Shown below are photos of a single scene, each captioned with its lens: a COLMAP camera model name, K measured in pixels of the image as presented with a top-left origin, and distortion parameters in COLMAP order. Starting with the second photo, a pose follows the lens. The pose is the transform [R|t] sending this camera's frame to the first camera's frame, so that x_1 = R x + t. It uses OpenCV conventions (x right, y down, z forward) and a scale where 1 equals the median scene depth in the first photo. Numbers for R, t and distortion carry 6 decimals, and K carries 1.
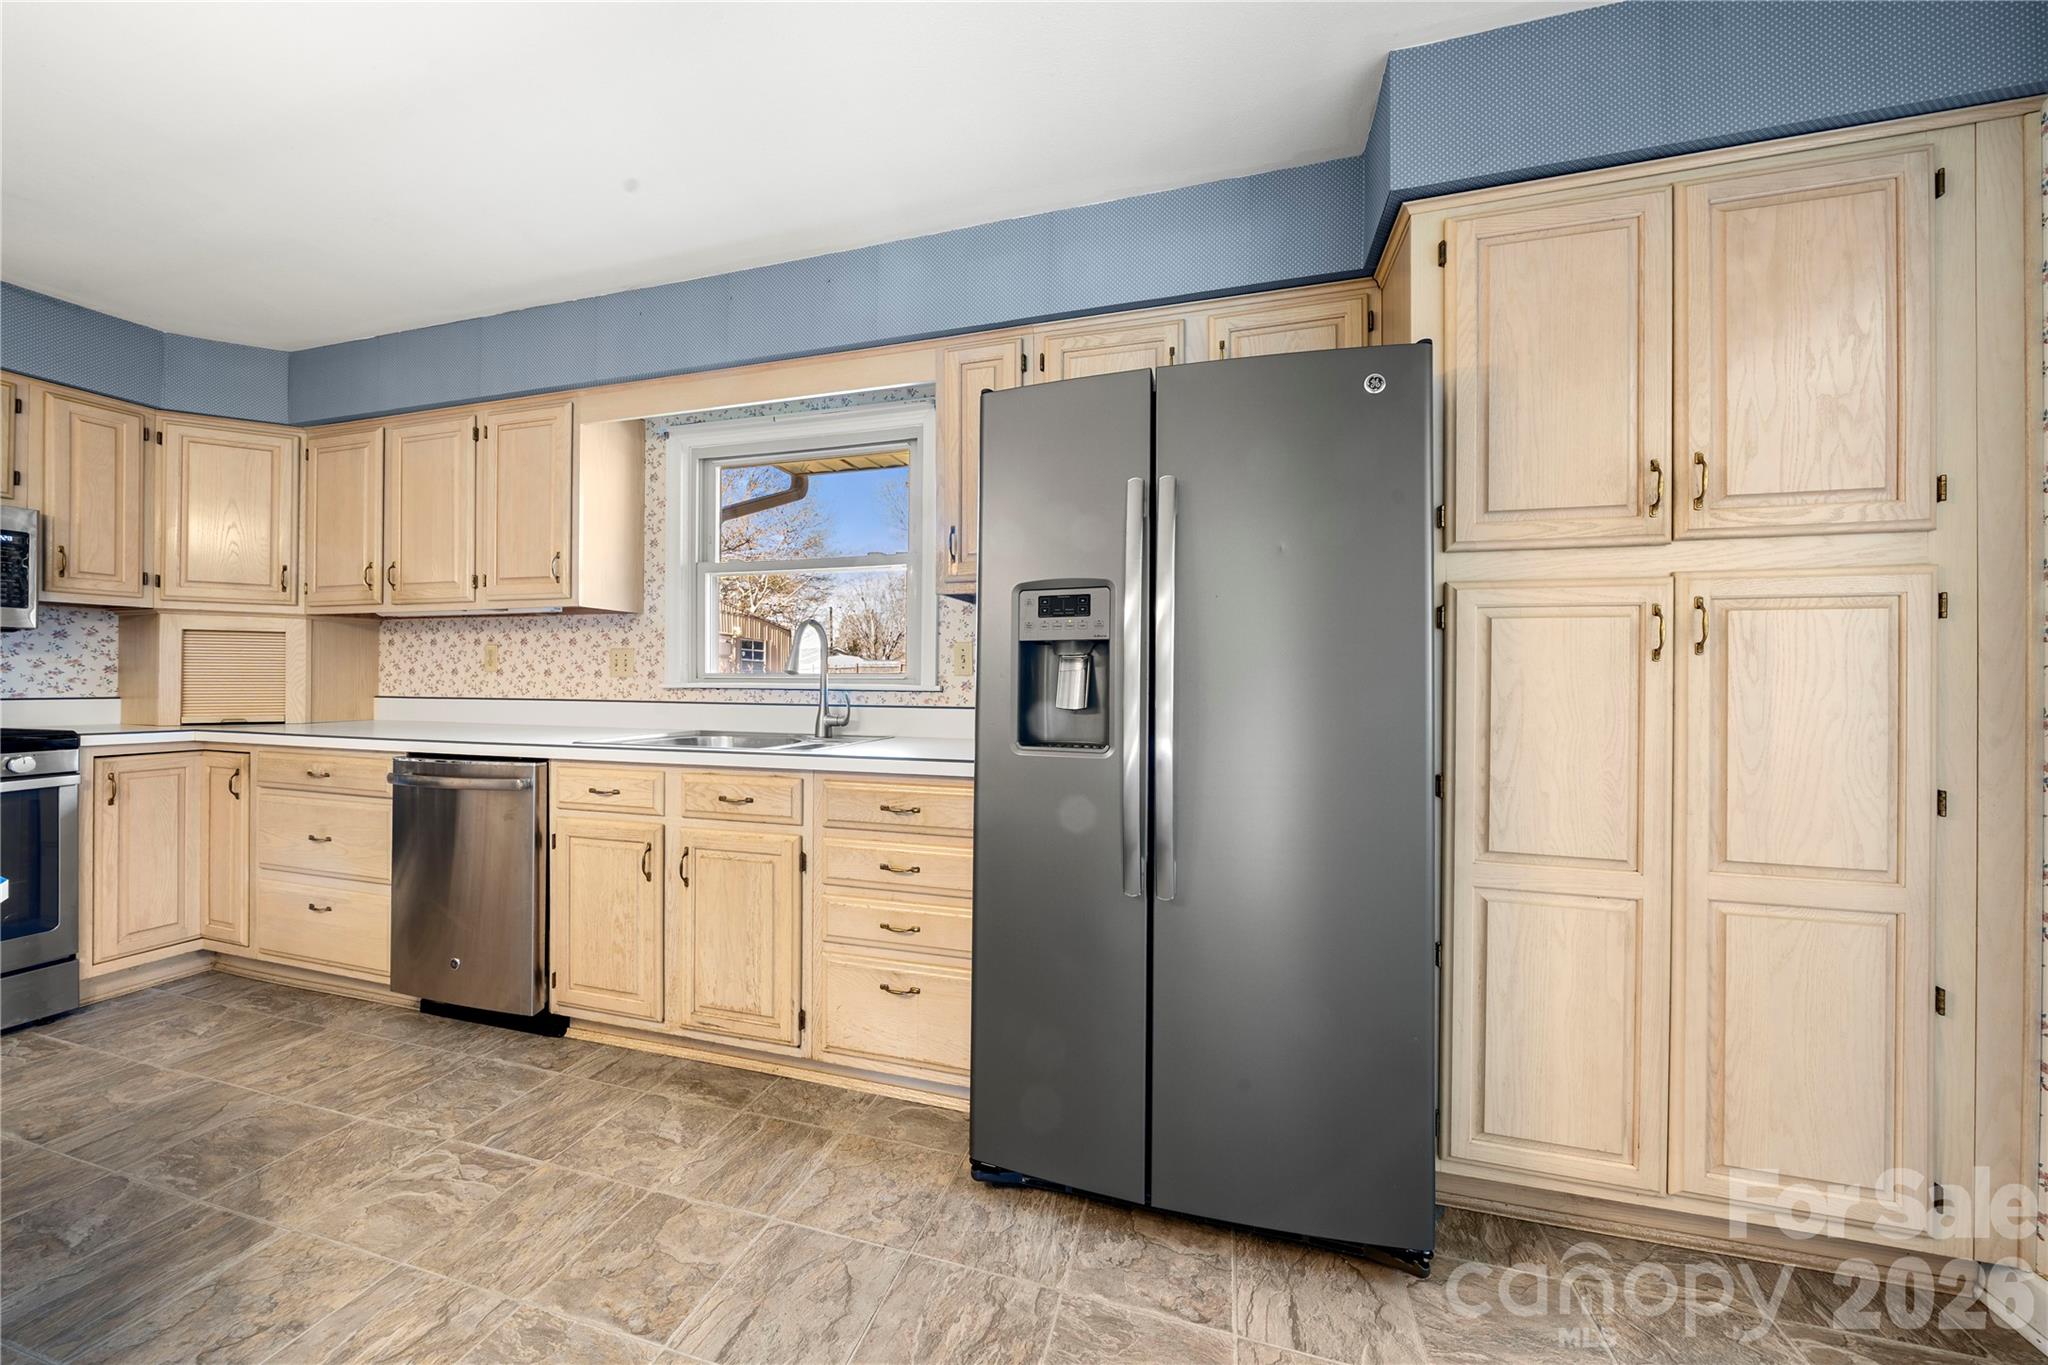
lens RADIAL K [[712.3, 0, 1010.2], [0, 712.3, 681.6], [0, 0, 1]] dist [-0.008450, 0.000938]
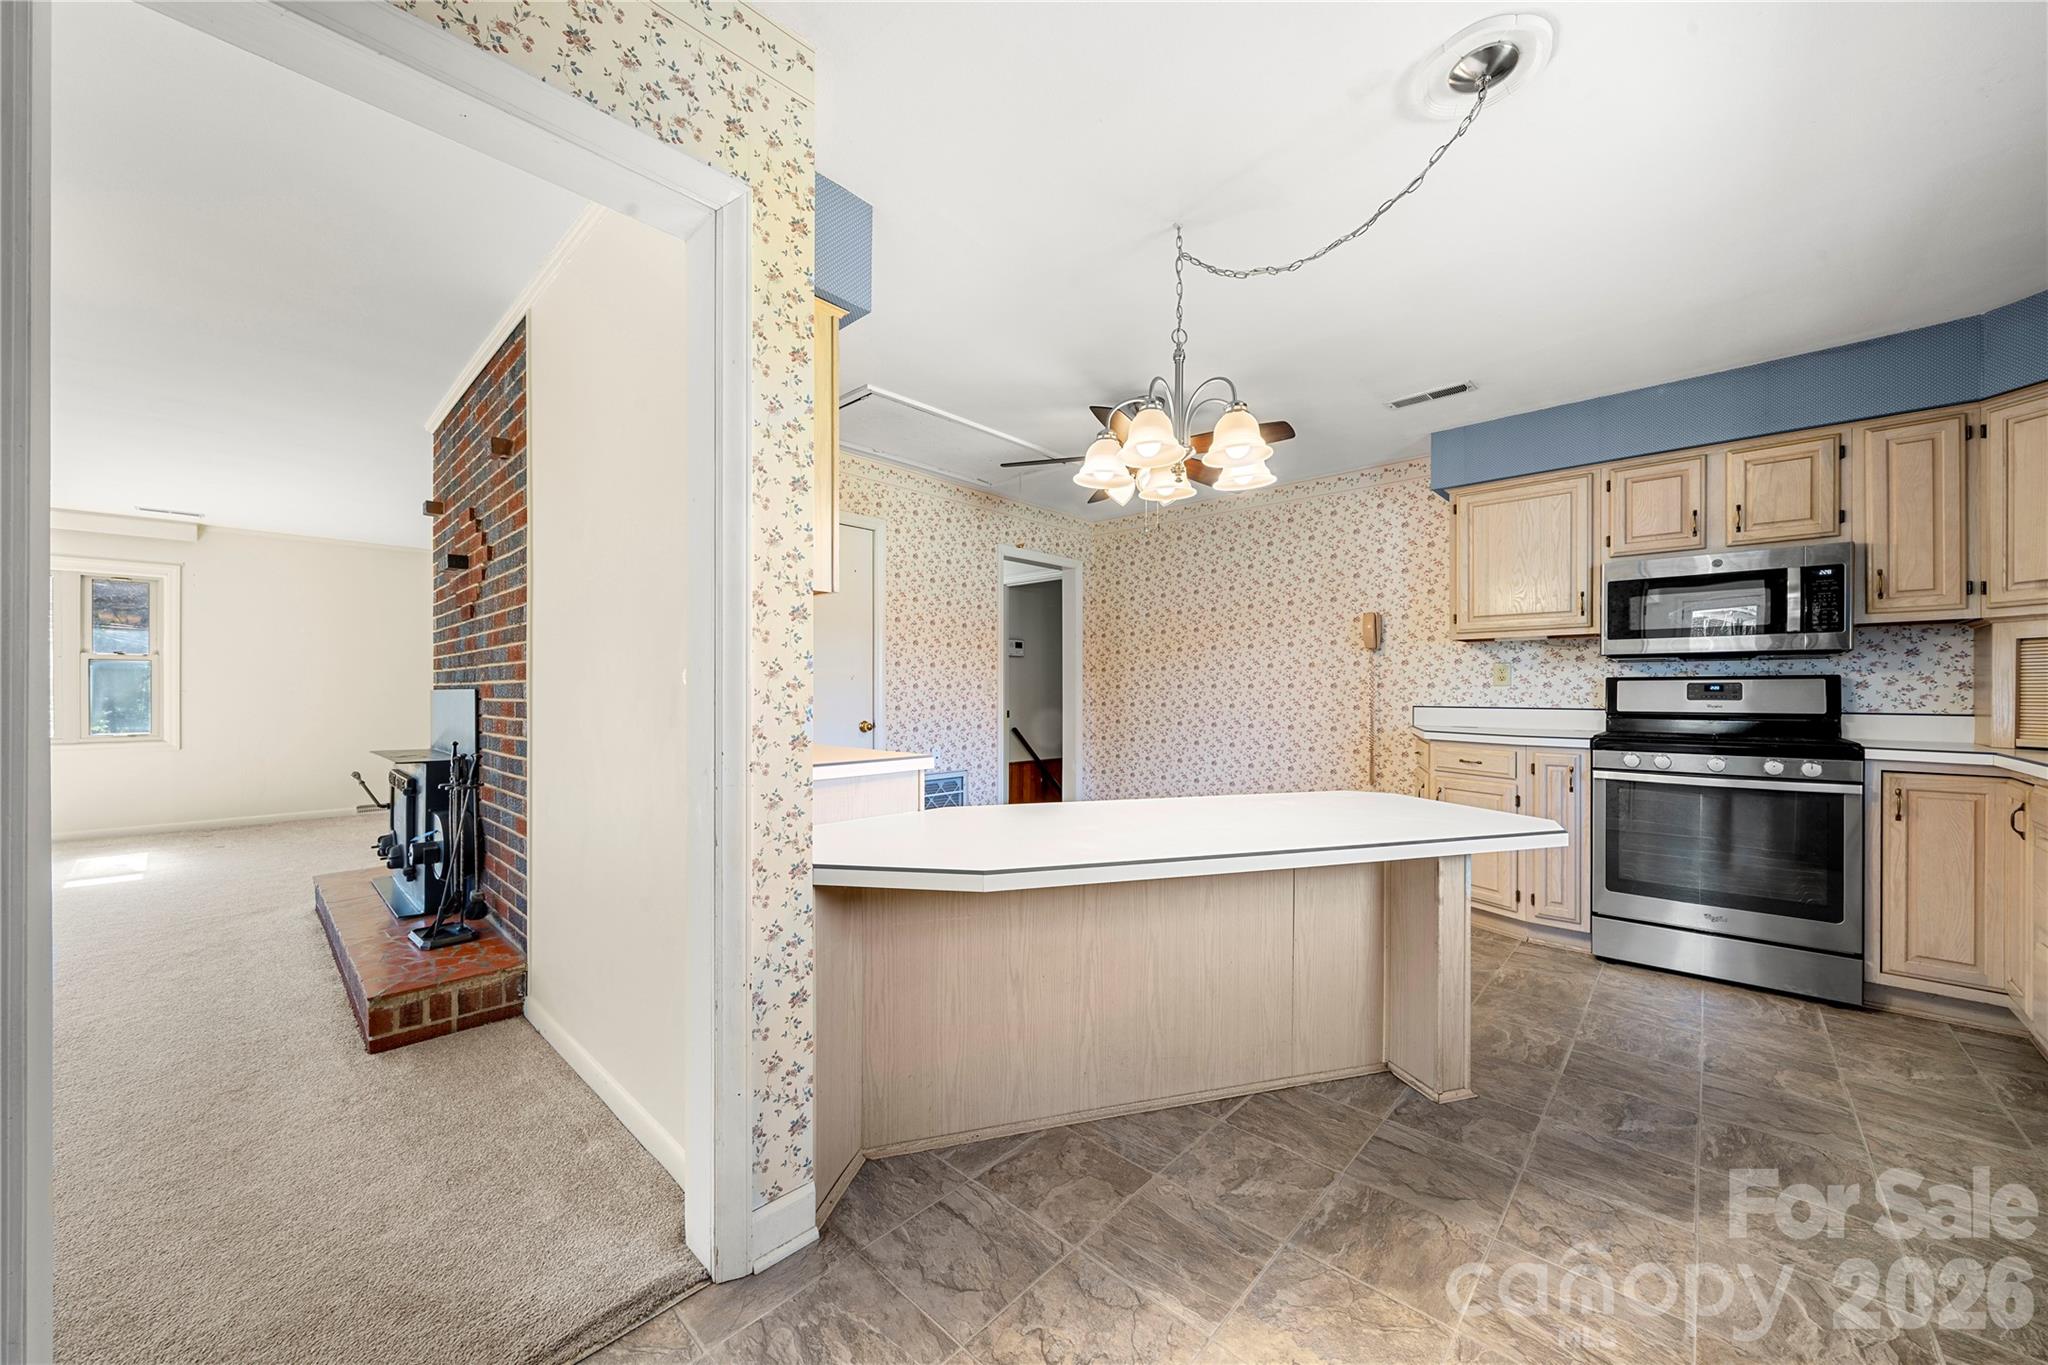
lens RADIAL K [[758.5, 0, 1039.2], [0, 758.5, 692.0], [0, 0, 1]] dist [-0.002973, -0.001435]
pose [[-0.435777, -0.006448, -0.900032, 0.221457], [-0.008460, 0.999960, -0.003068, 0.005715], [0.900015, 0.006277, -0.435813, 0.361039]]
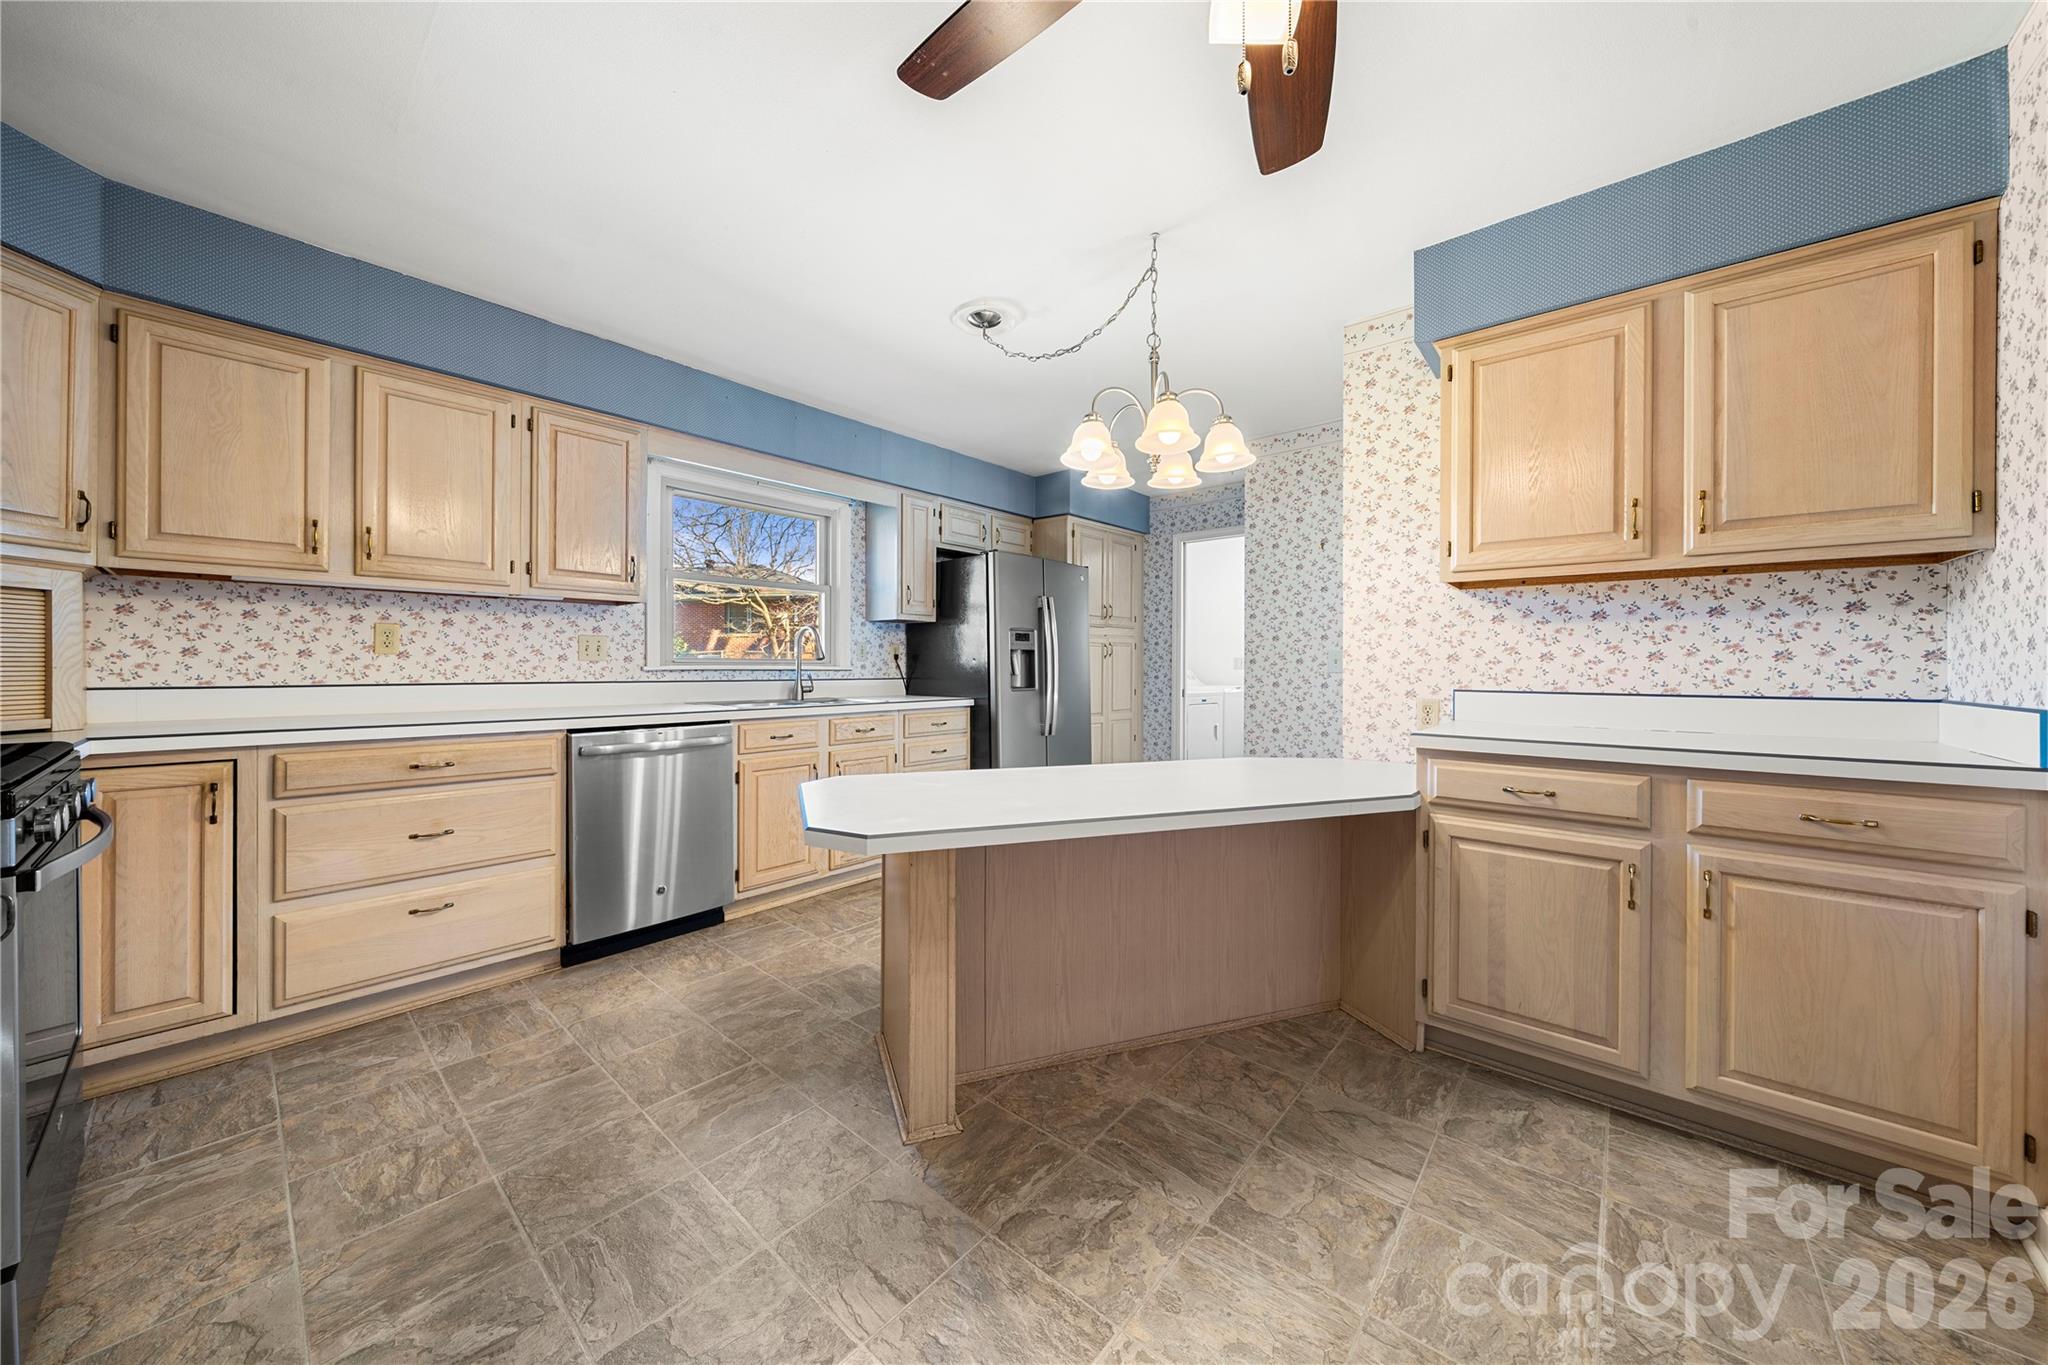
lens RADIAL K [[712.3, 0, 1025.0], [0, 712.3, 667.0], [0, 0, 1]] dist [-0.008450, 0.000938]
pose [[0.409462, -0.005583, 0.912310, -1.502409], [-0.000110, 0.999981, 0.006169, -0.004546], [-0.912327, -0.002627, 0.409454, -0.092343]]
